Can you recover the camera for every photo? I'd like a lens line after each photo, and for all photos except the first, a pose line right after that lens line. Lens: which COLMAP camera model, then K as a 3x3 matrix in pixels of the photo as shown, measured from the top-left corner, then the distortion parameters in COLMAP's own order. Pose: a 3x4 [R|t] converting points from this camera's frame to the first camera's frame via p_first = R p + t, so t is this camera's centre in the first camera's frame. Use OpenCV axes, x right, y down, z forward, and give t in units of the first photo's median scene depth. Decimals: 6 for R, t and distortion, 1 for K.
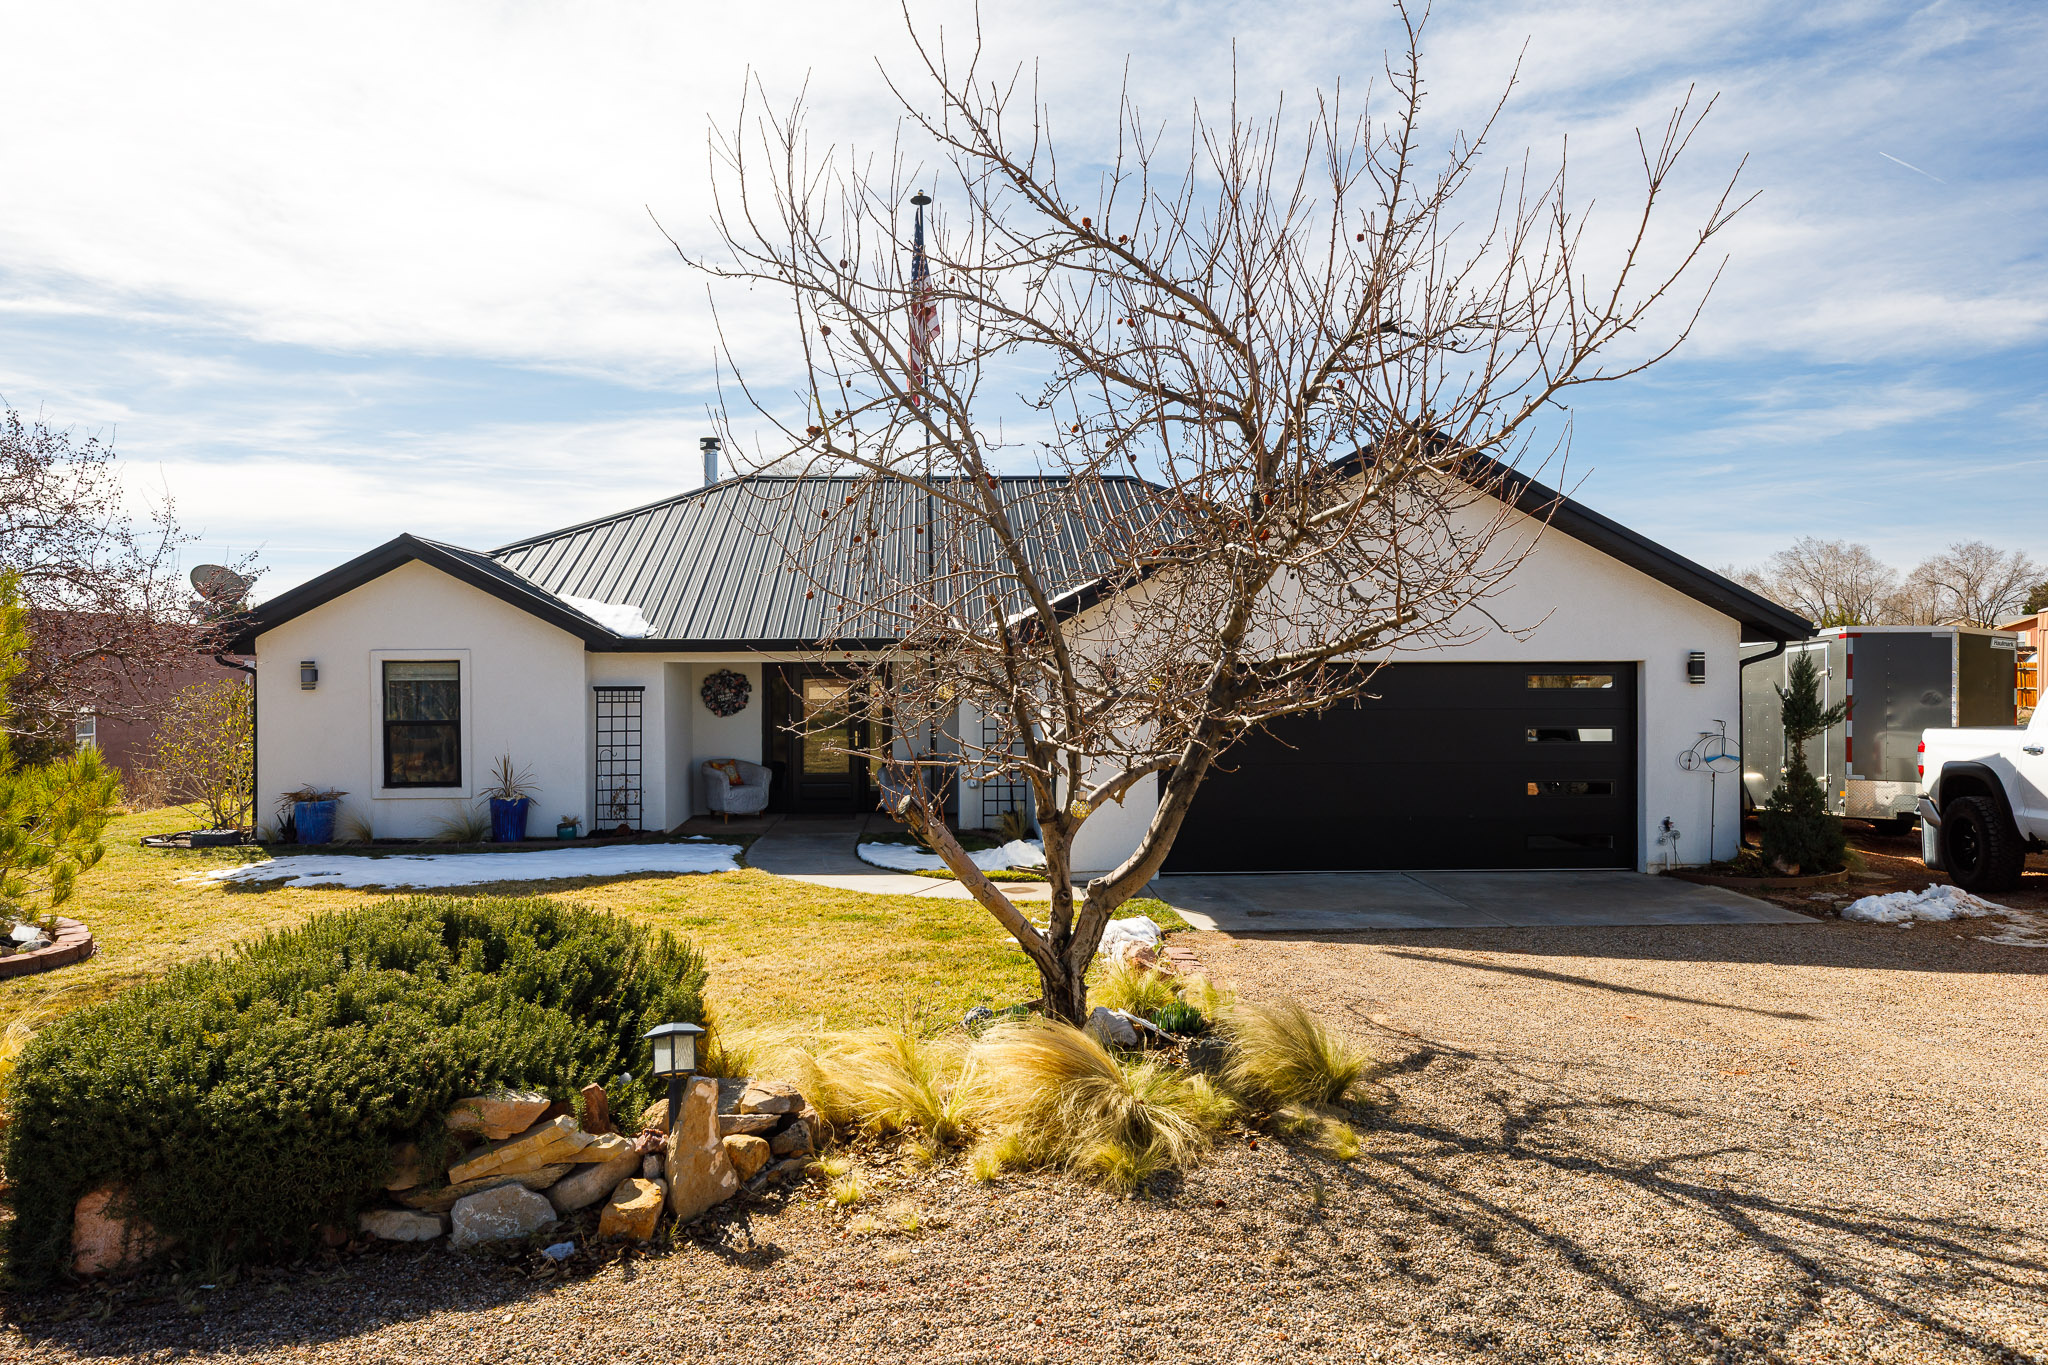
lens RADIAL K [[1387.1, 0, 1024.2], [0, 1387.1, 678.2], [0, 0, 1]] dist [-0.000387, 0.003929]
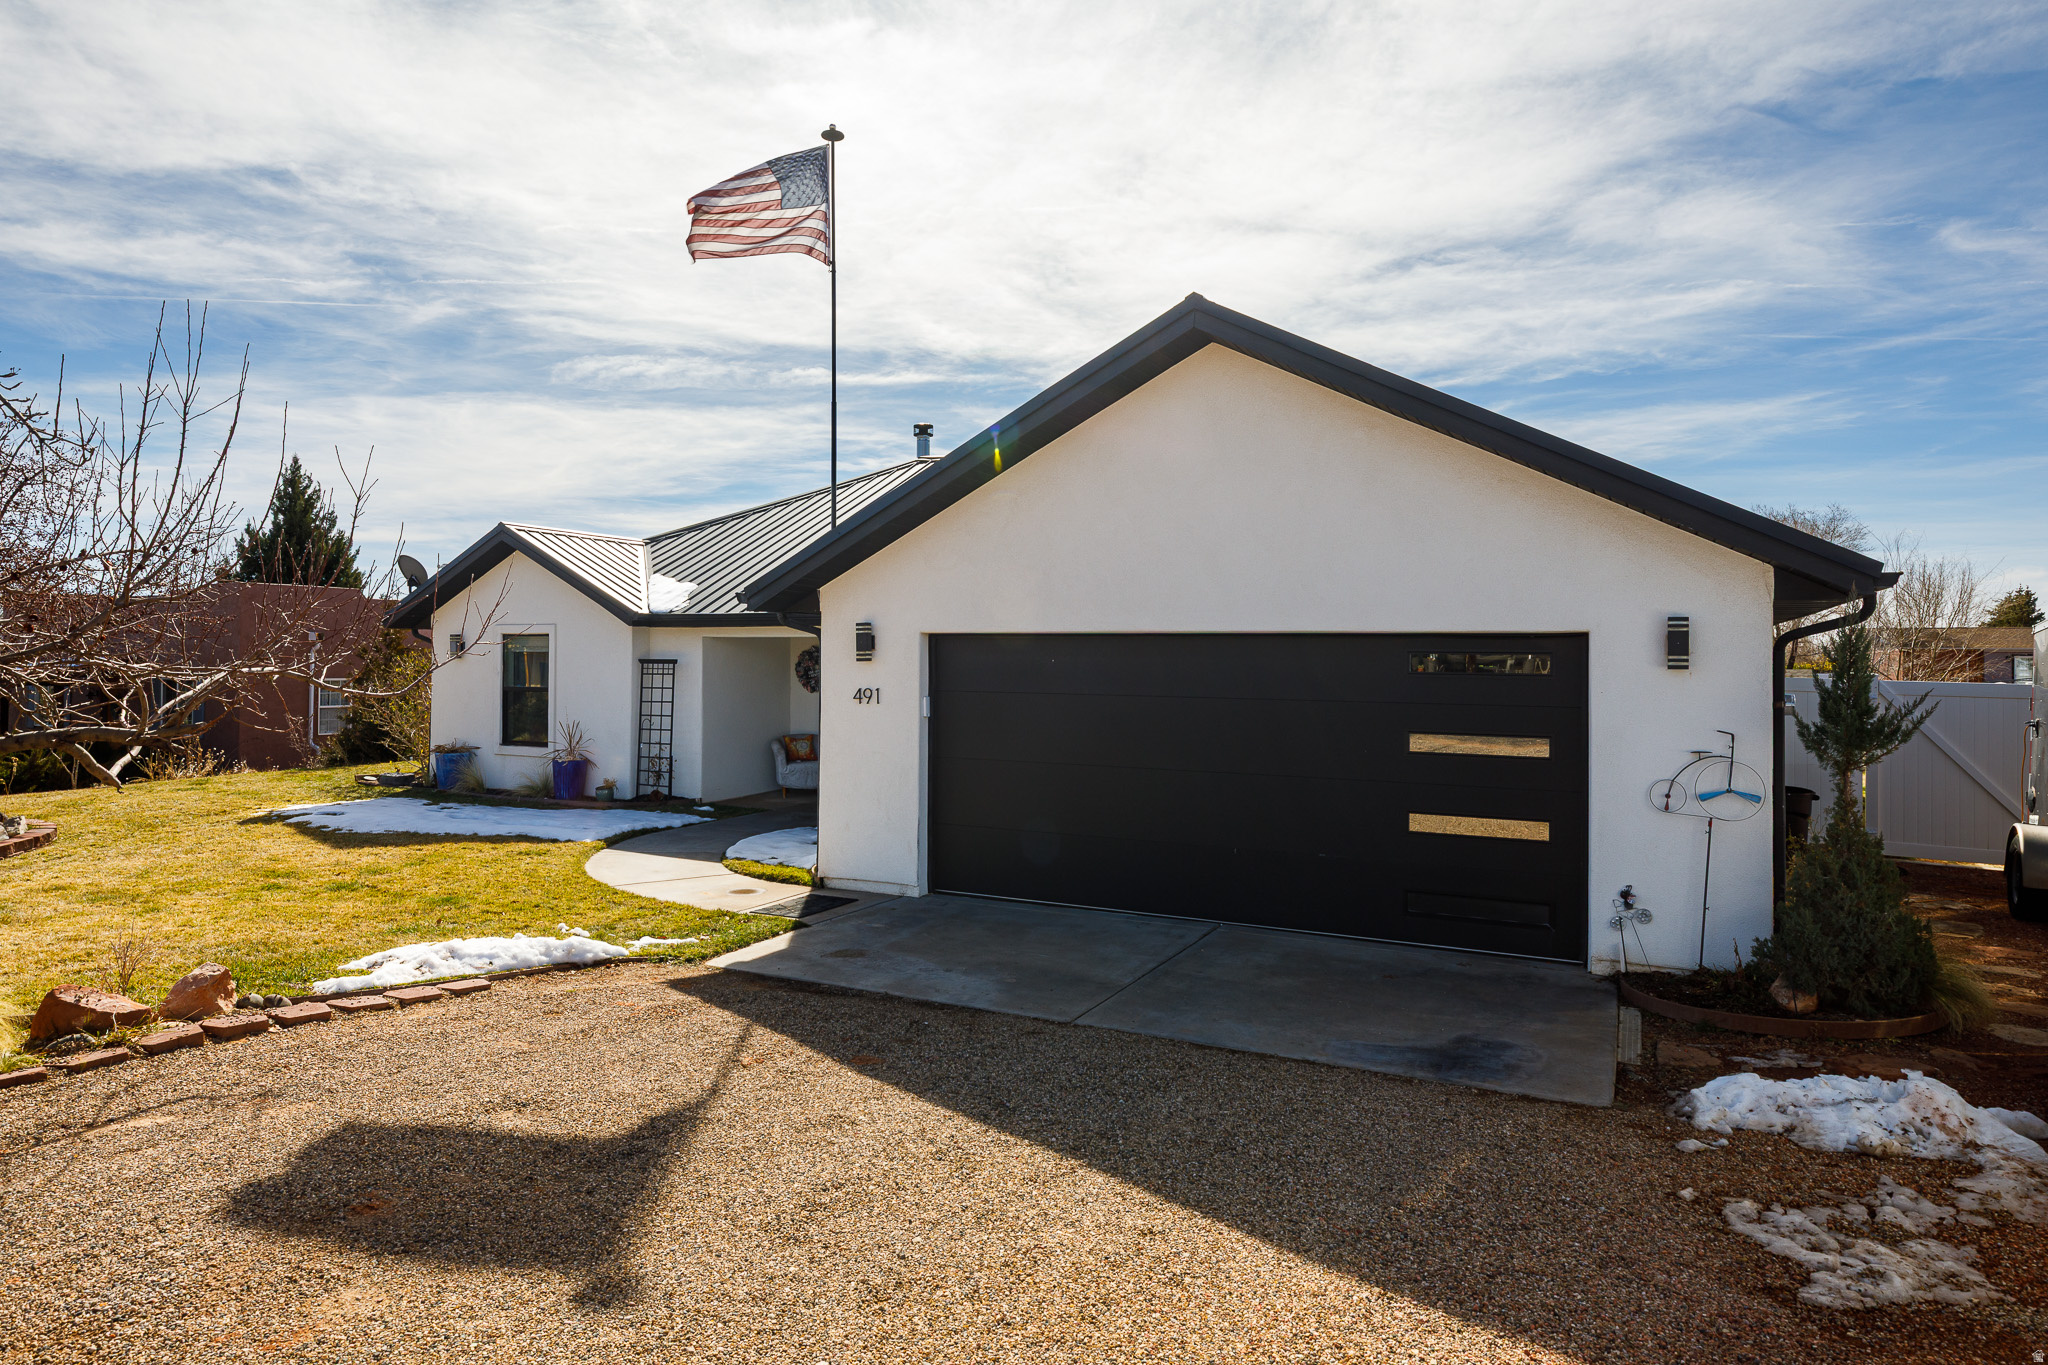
lens RADIAL K [[1306.7, 0, 1022.7], [0, 1306.7, 683.6], [0, 0, 1]] dist [0.025014, 0.000554]
pose [[0.843040, 0.022257, -0.537390, 0.472868], [-0.019348, 0.999752, 0.011055, 0.008190], [0.537503, 0.001078, 0.843261, 0.315936]]
